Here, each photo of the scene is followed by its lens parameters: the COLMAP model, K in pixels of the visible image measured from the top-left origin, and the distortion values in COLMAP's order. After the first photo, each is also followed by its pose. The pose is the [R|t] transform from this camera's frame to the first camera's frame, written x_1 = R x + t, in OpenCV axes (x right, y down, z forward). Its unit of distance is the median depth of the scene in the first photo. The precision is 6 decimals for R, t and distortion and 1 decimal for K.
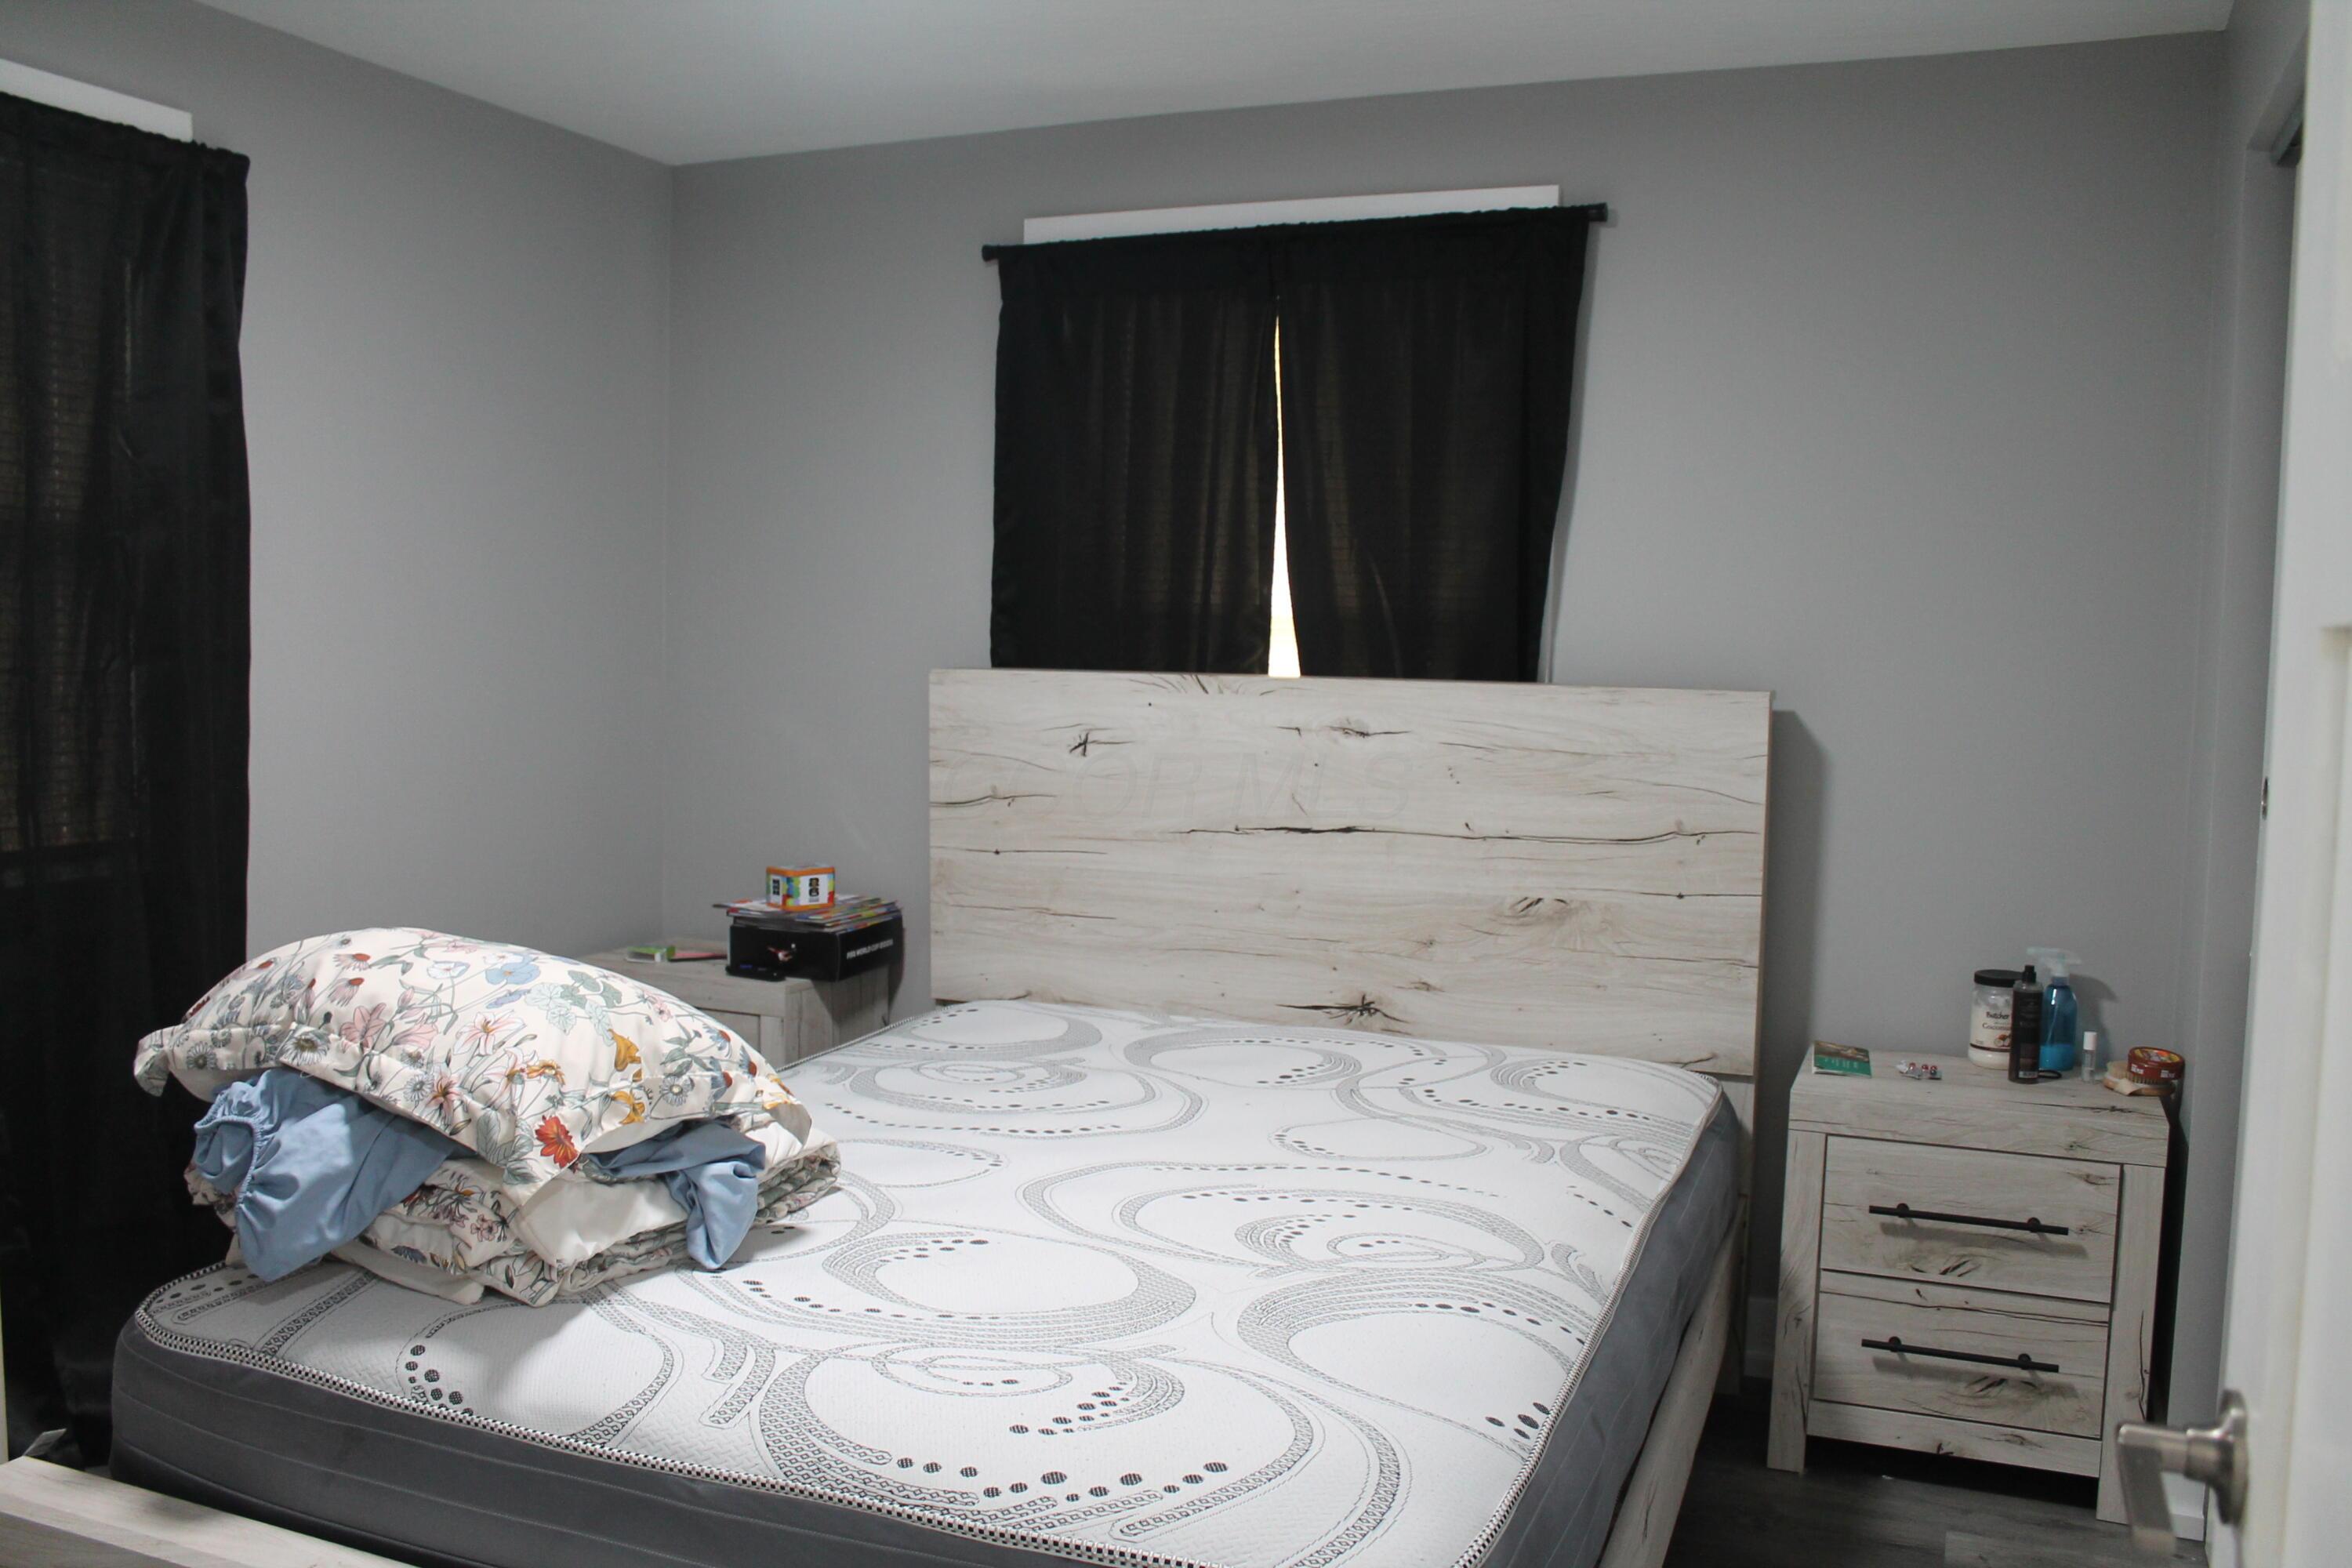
lens RADIAL K [[2027.9, 0, 1176.0], [0, 2027.9, 784.0], [0, 0, 1]] dist [-0.164340, 0.146854]
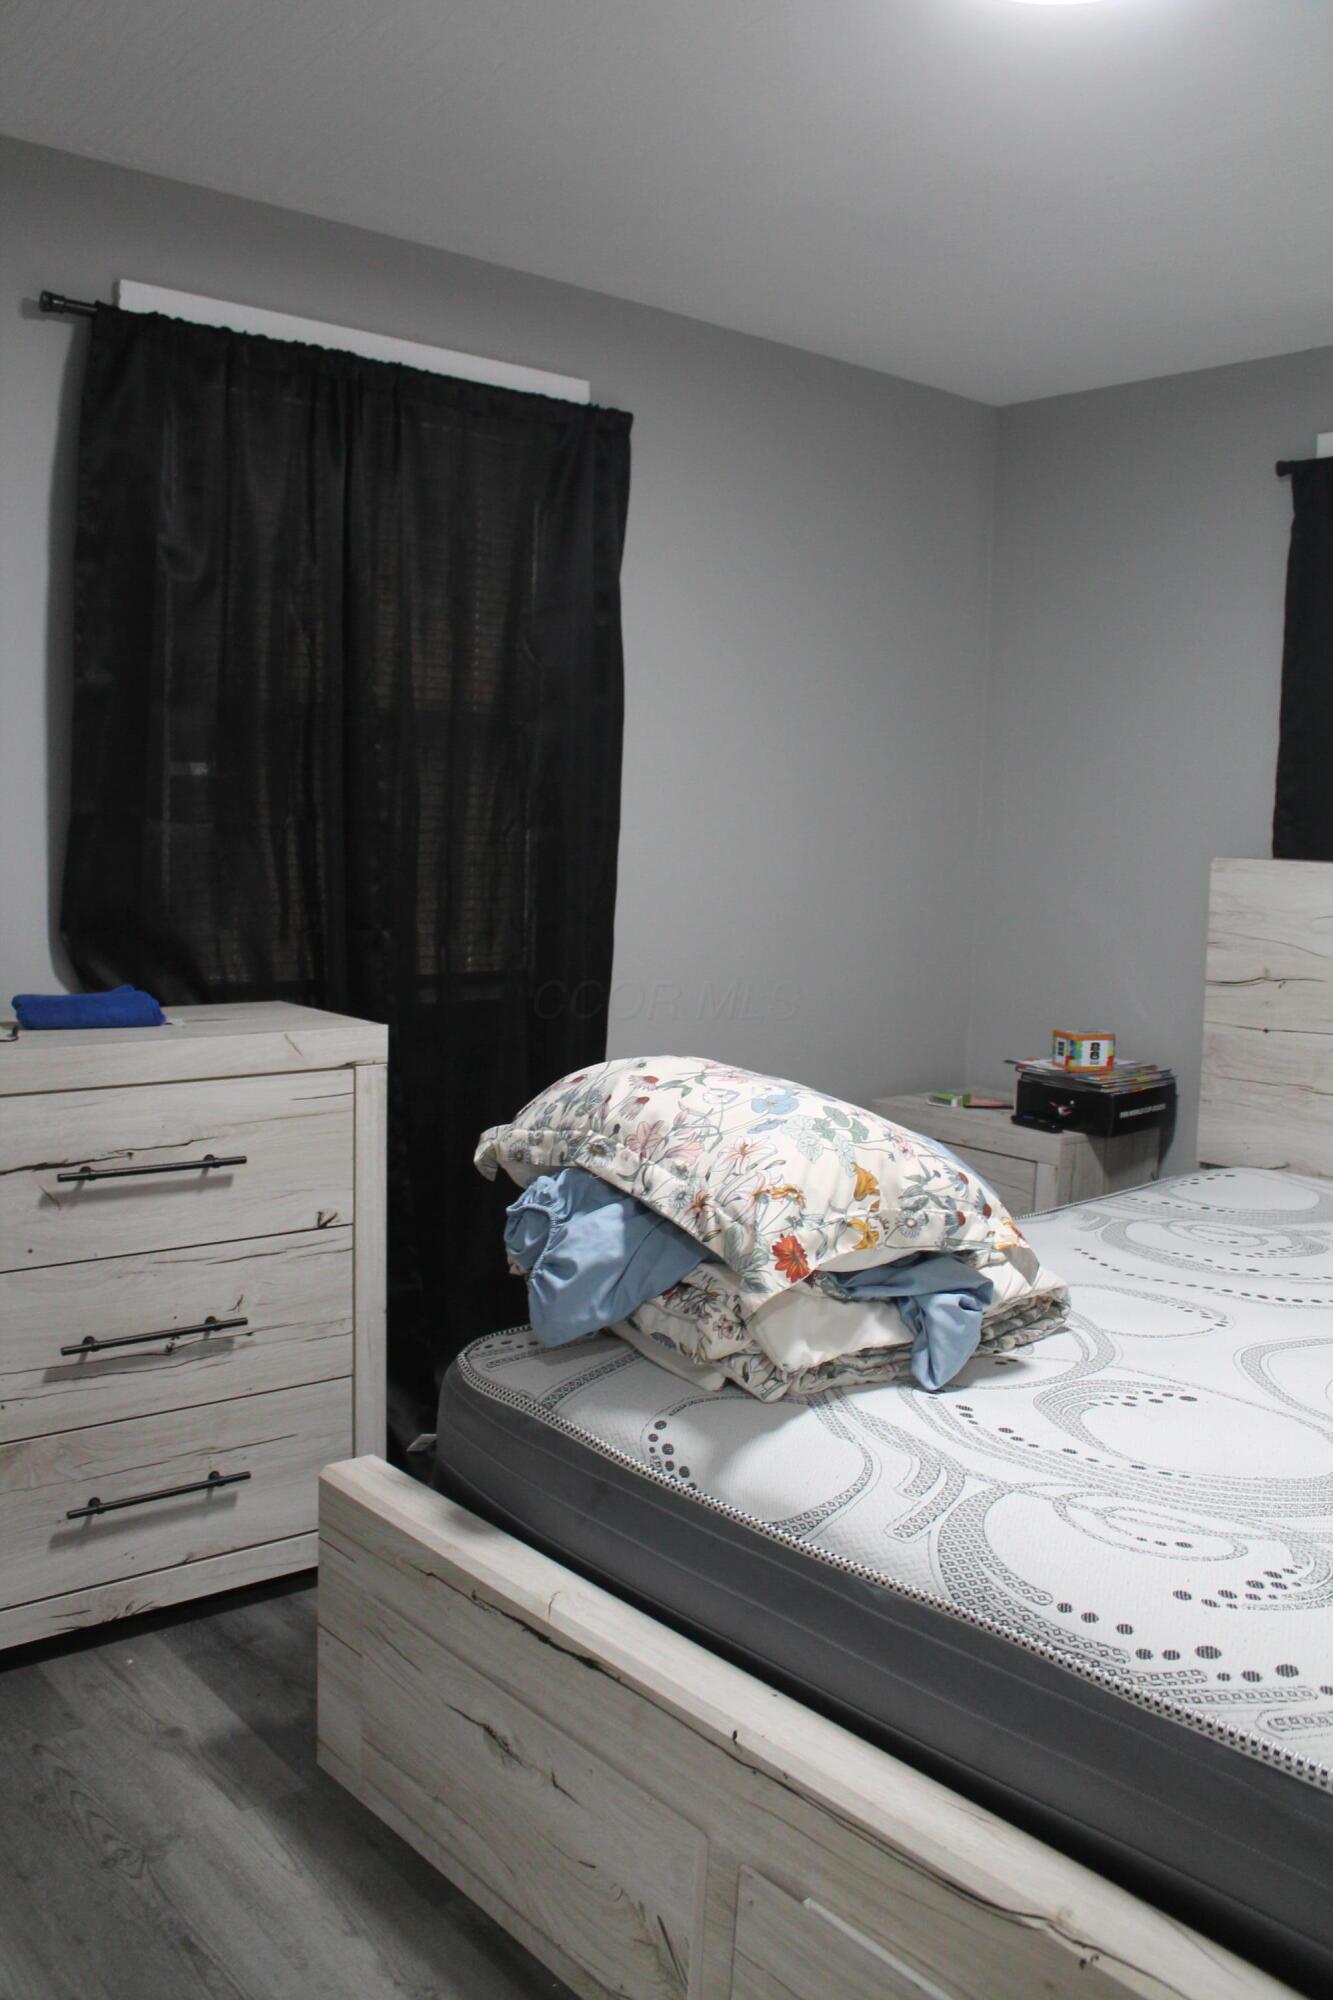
lens RADIAL K [[1713.6, 0, 629.3], [0, 1713.6, 982.3], [0, 0, 1]] dist [-0.175925, 0.152236]
pose [[0.886320, 0.058406, -0.459375, 0.032183], [-0.052700, 0.998291, 0.025245, 0.006278], [0.460065, 0.001834, 0.887884, 0.103791]]
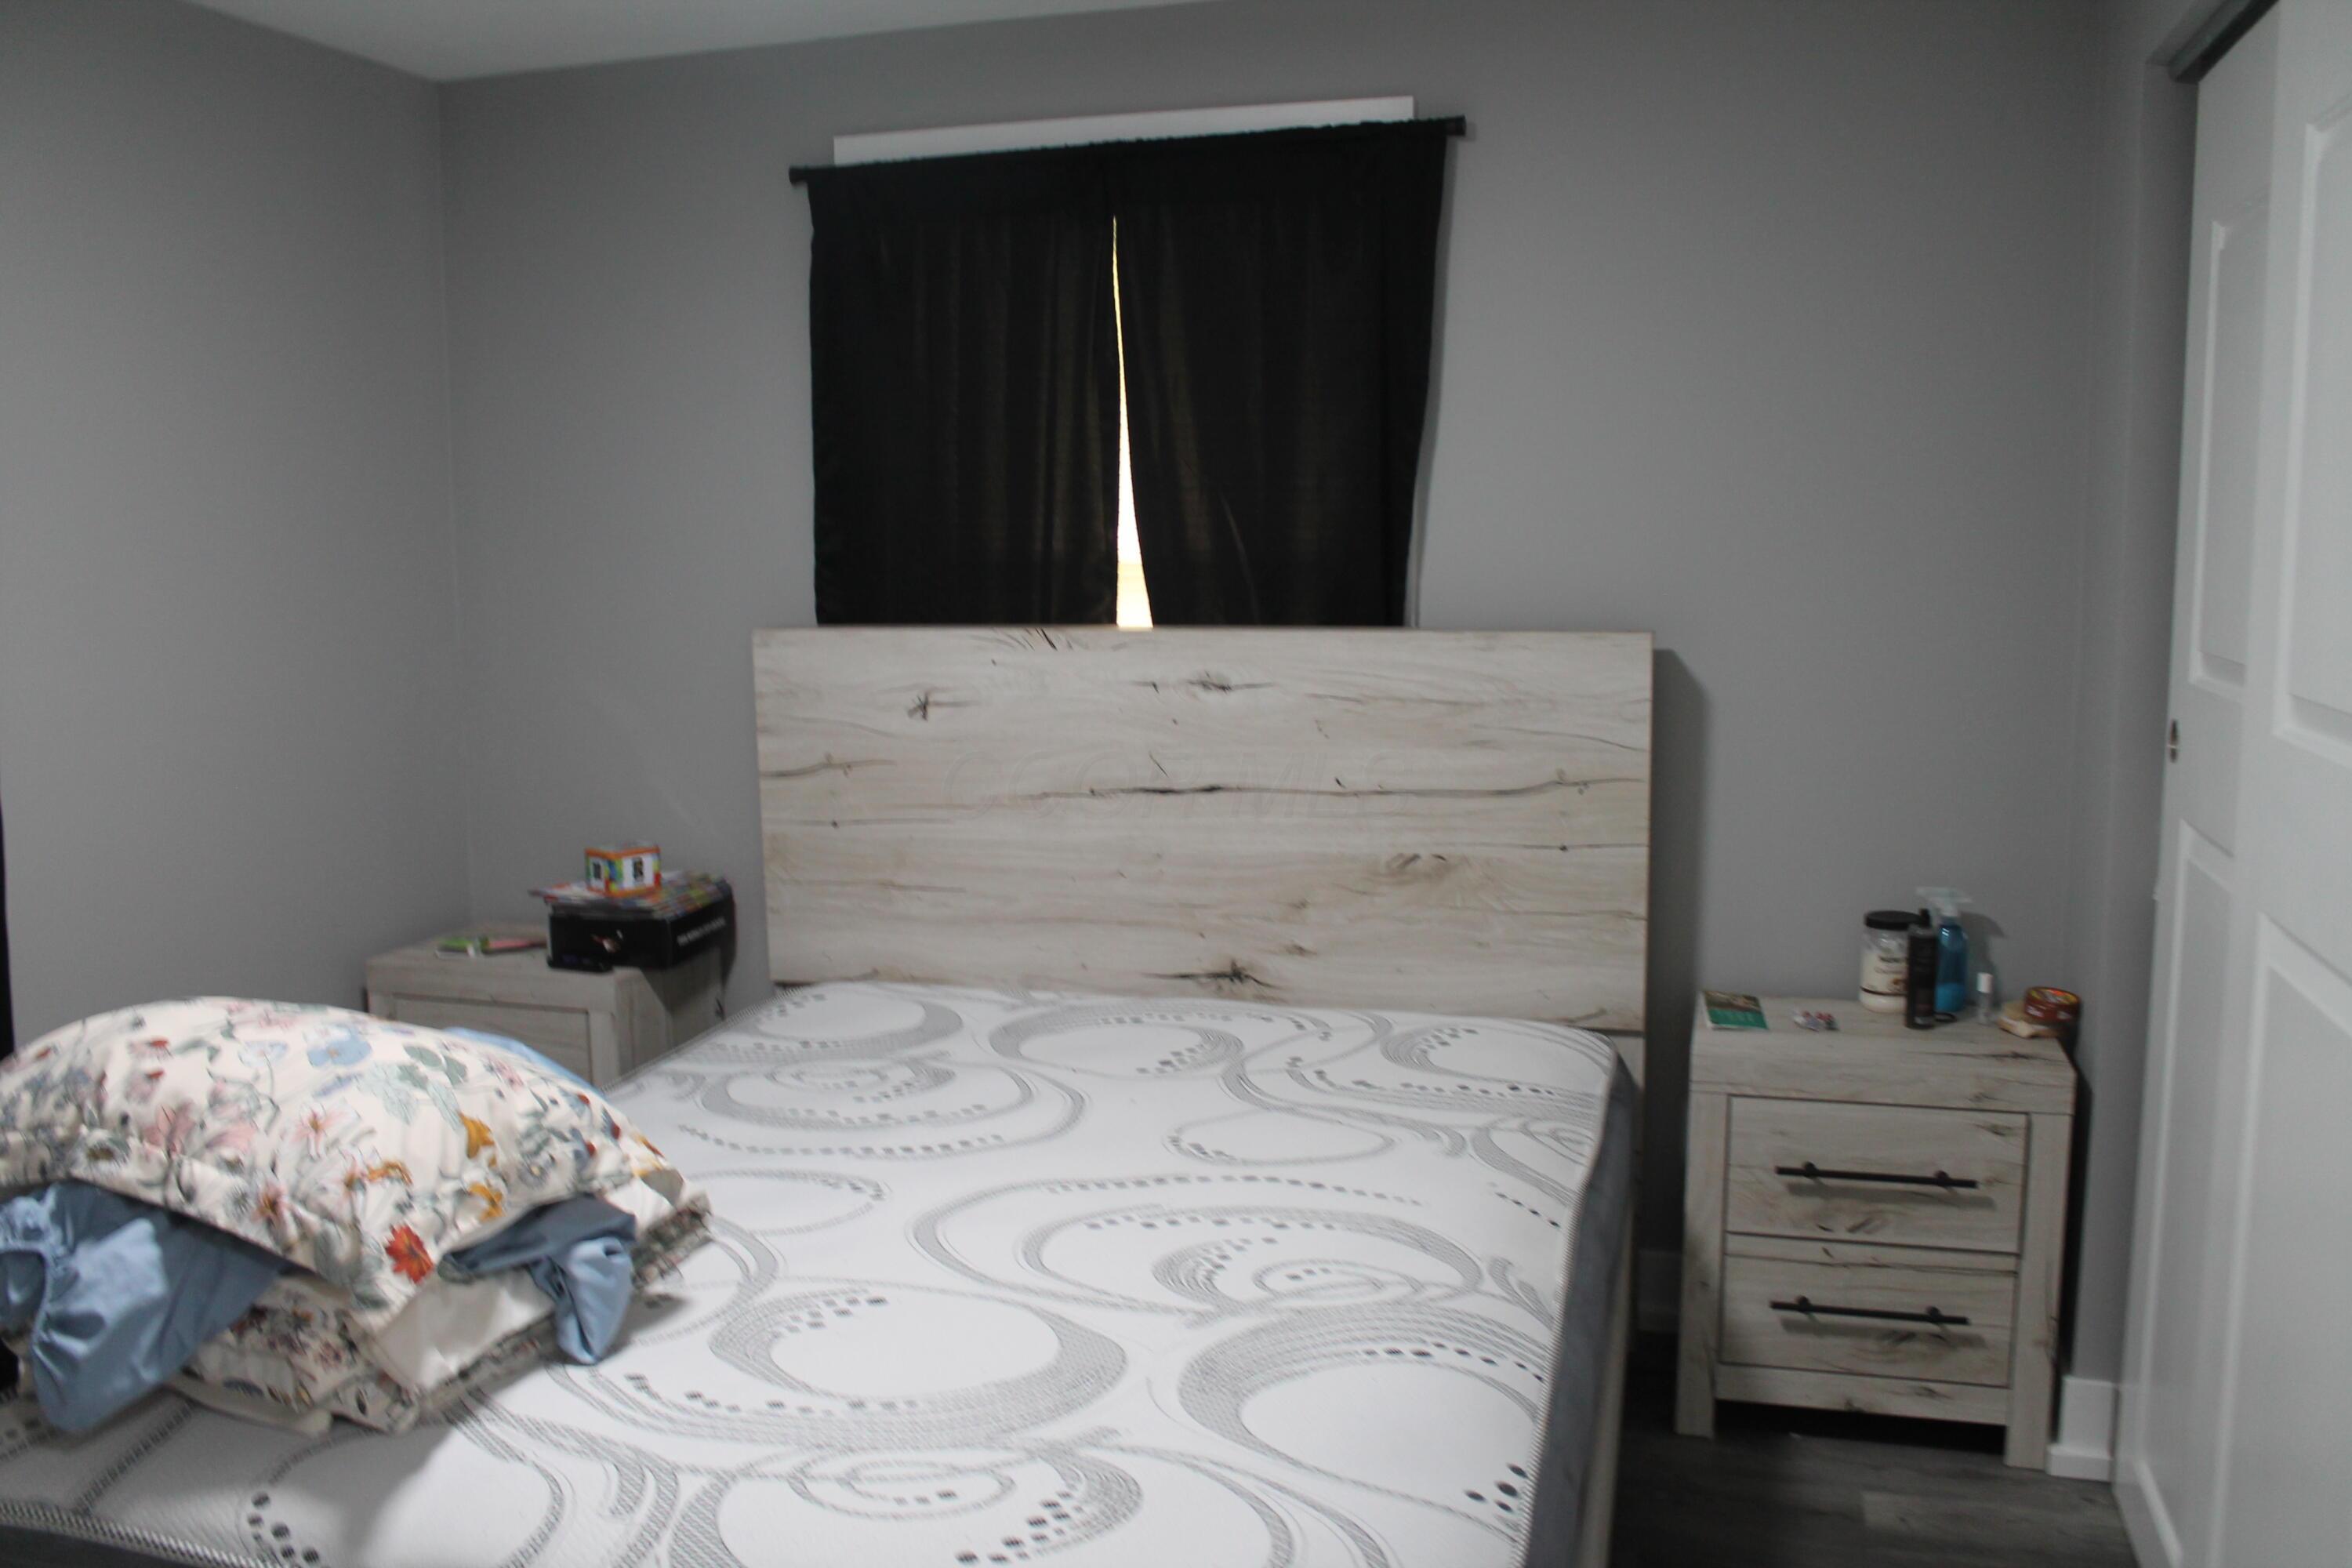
lens RADIAL K [[2027.9, 0, 1176.0], [0, 2027.9, 784.0], [0, 0, 1]] dist [-0.164340, 0.146854]
pose [[0.993338, -0.042836, 0.106978, -0.053437], [0.036648, 0.997576, 0.059153, -0.059492], [-0.109252, -0.054839, 0.992500, 0.100592]]
